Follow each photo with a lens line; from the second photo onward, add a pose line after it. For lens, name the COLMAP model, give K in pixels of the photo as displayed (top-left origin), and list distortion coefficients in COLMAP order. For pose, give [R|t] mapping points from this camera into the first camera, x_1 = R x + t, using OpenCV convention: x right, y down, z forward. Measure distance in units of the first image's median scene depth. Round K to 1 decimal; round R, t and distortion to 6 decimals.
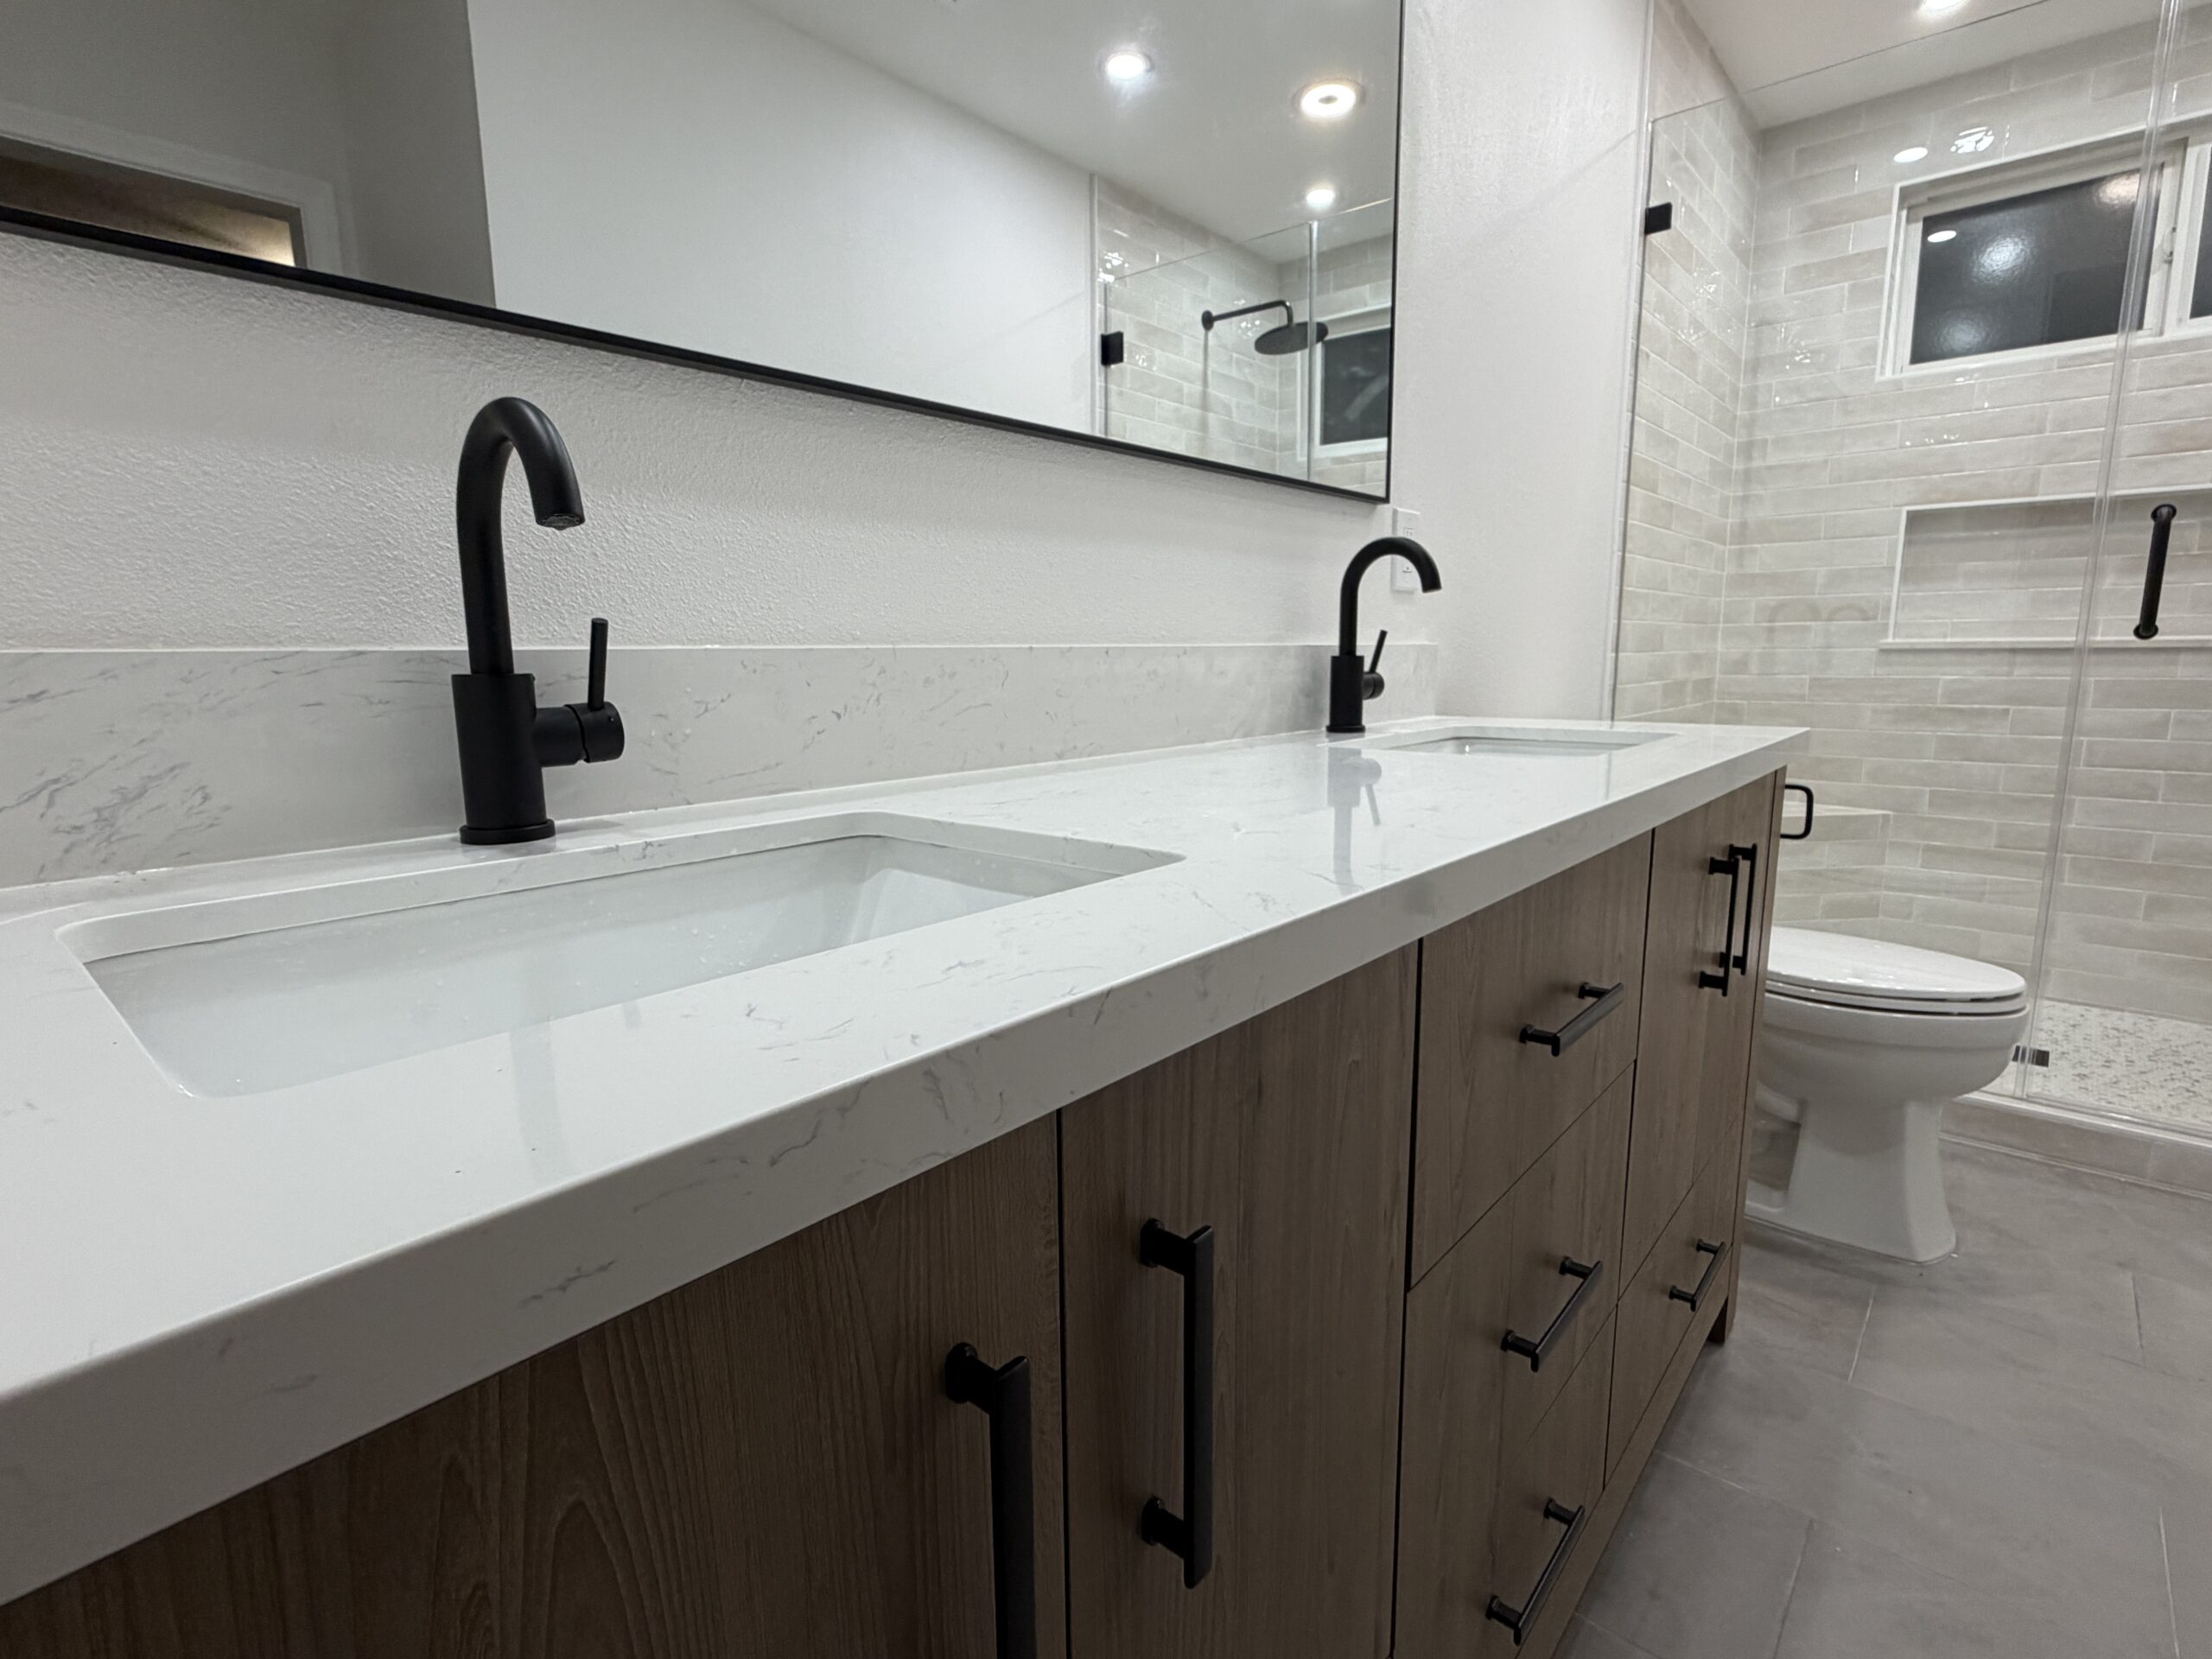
lens RADIAL K [[1071.3, 0, 1098.5], [0, 1071.3, 831.9], [0, 0, 1]] dist [-0.001571, 0.000191]
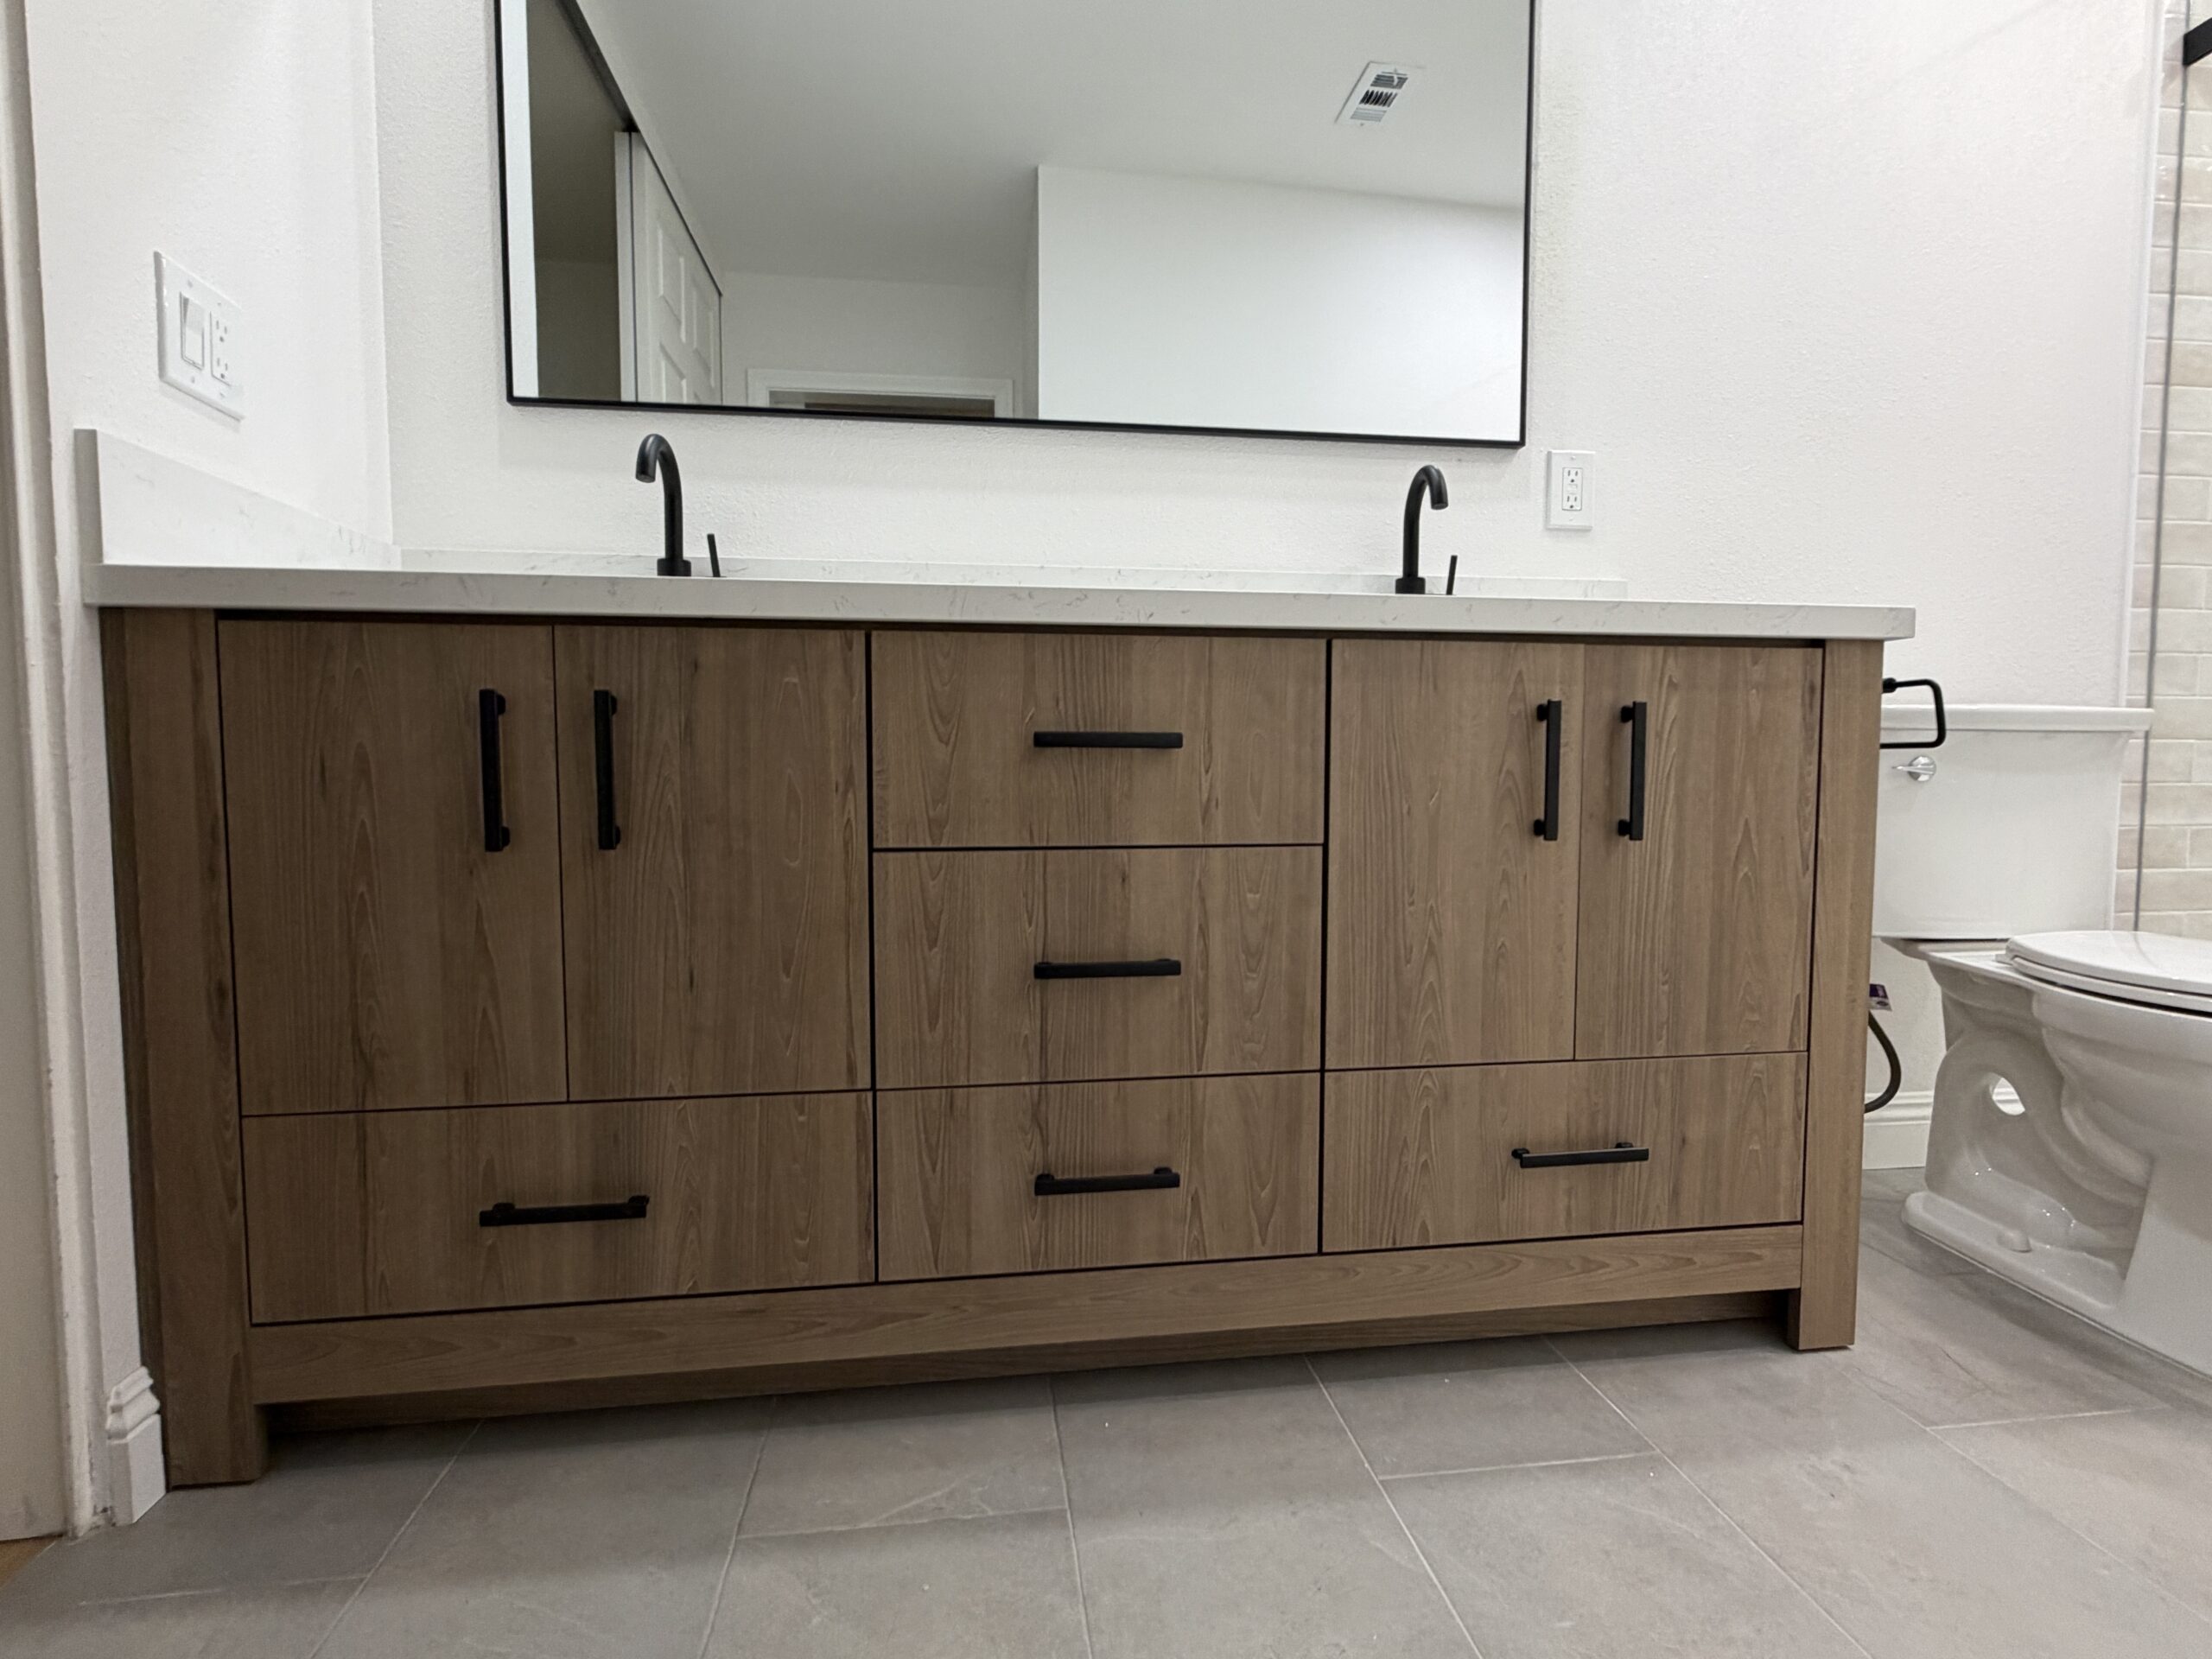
lens RADIAL K [[1071.3, 0, 1100.9], [0, 1071.3, 827.7], [0, 0, 1]] dist [-0.001571, 0.000191]
pose [[0.755740, 0.050668, -0.652908, 0.394726], [-0.117143, 0.991381, -0.058658, 0.106431], [0.644309, 0.120814, 0.755162, -0.014919]]
